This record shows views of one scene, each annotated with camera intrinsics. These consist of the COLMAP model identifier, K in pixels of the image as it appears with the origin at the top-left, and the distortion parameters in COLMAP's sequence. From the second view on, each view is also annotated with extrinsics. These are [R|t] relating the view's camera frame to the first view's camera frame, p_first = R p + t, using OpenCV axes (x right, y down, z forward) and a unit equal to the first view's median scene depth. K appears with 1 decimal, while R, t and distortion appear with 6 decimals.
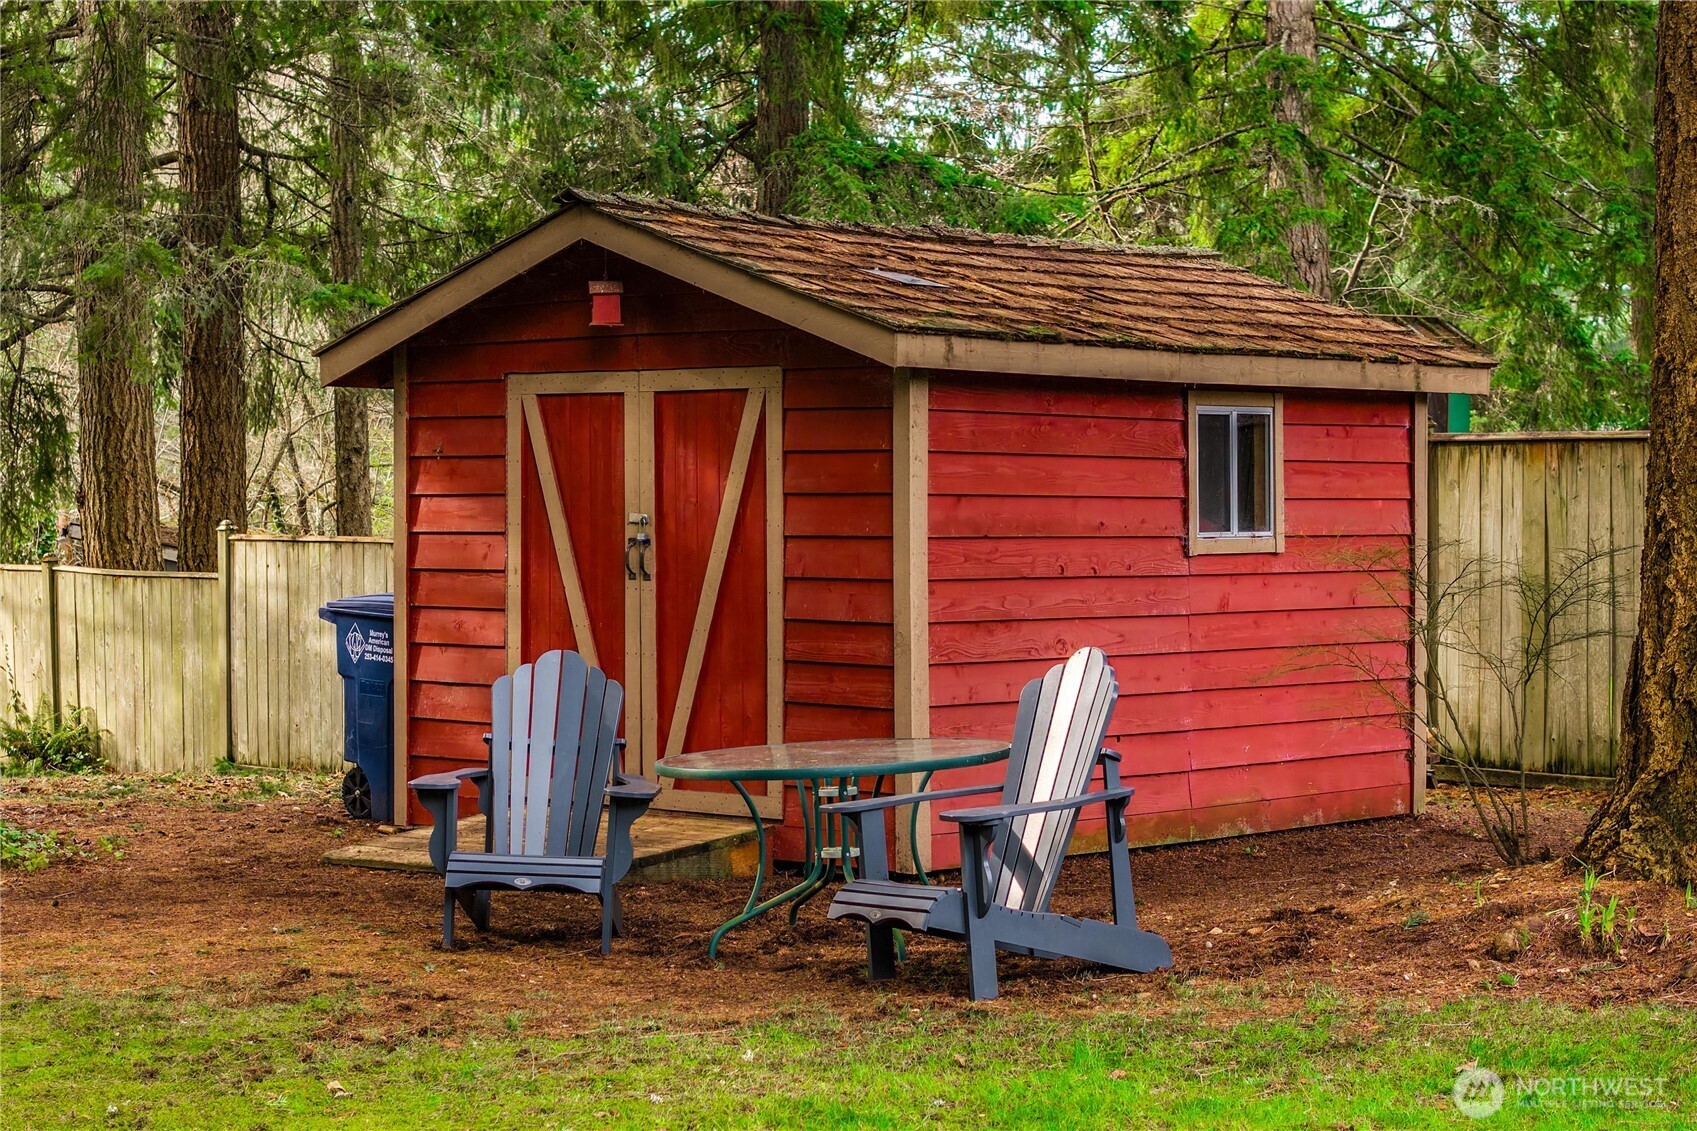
lens RADIAL K [[3467.4, 0, 847.5], [0, 3467.4, 565.4], [0, 0, 1]] dist [0.072904, 0.000000]
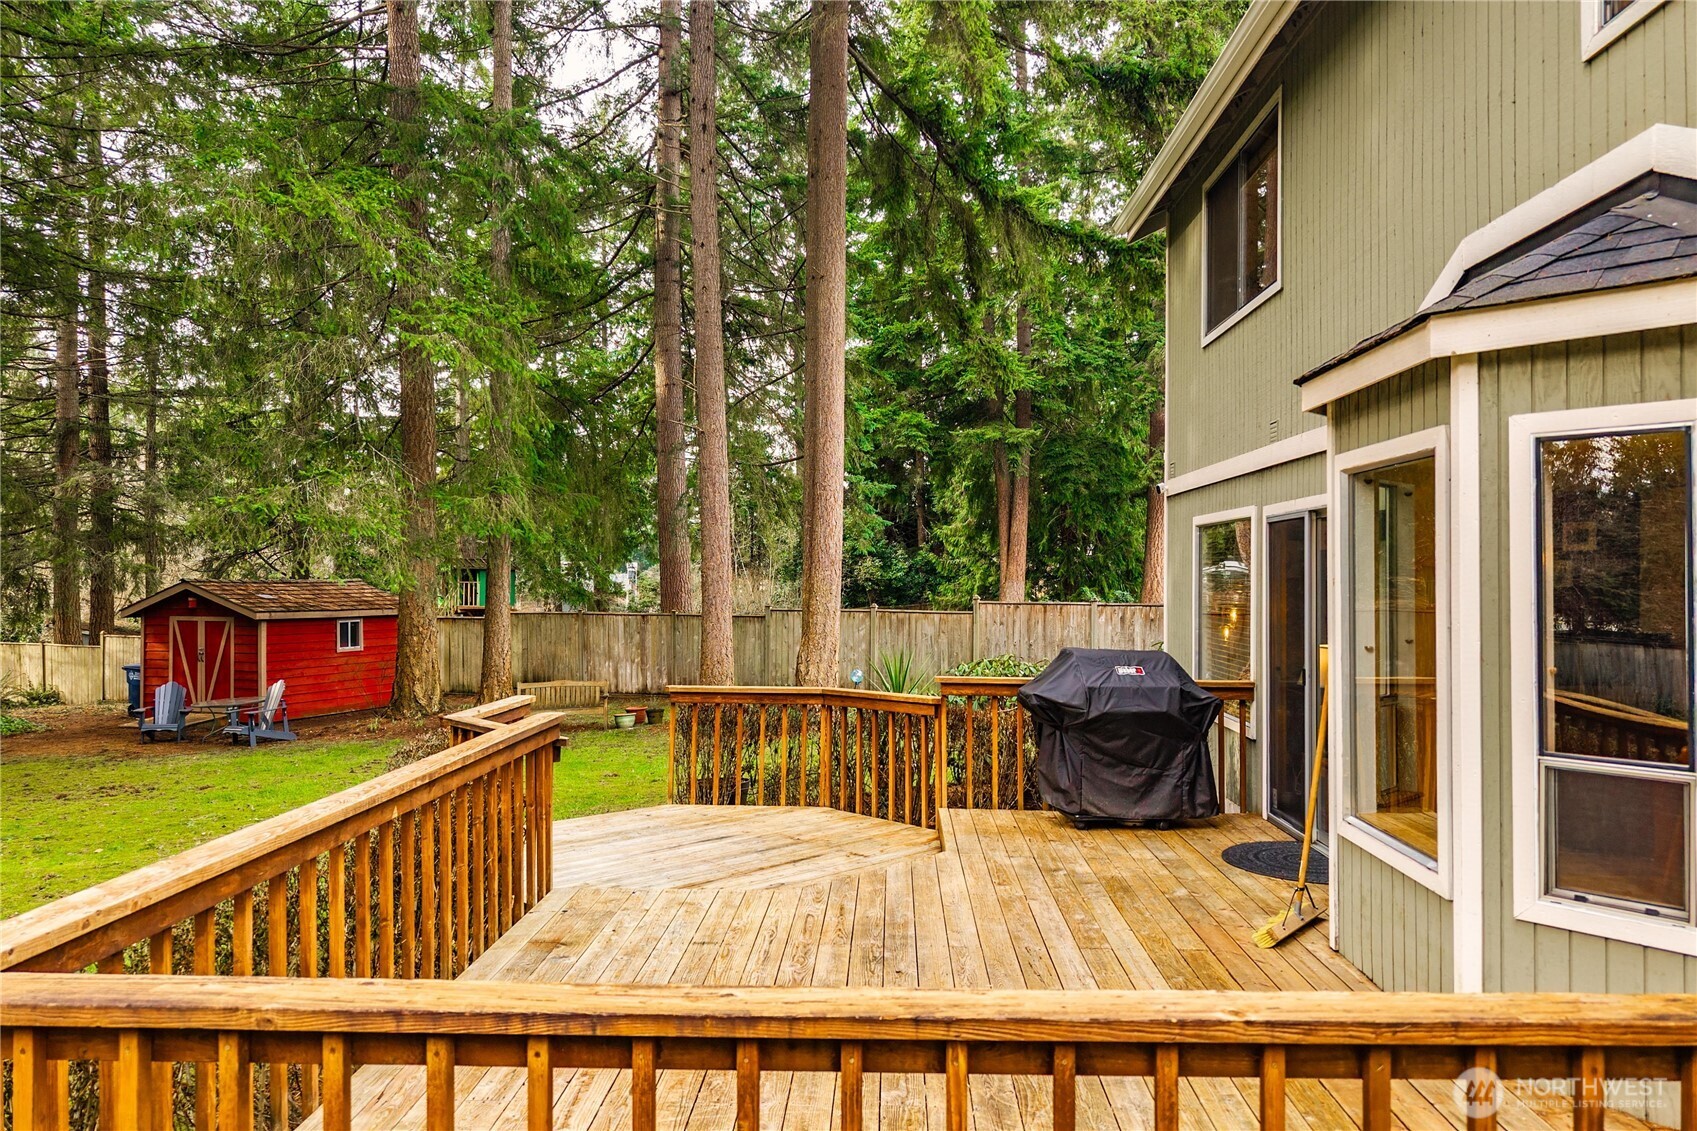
lens RADIAL K [[1155.7, 0, 894.8], [0, 1155.7, 562.9], [0, 0, 1]] dist [0.022075, -0.020942]
pose [[0.916938, 0.005529, 0.398992, 0.167411], [0.008727, 0.999387, -0.033903, -0.066595], [-0.398934, 0.034569, 0.916328, -0.776628]]
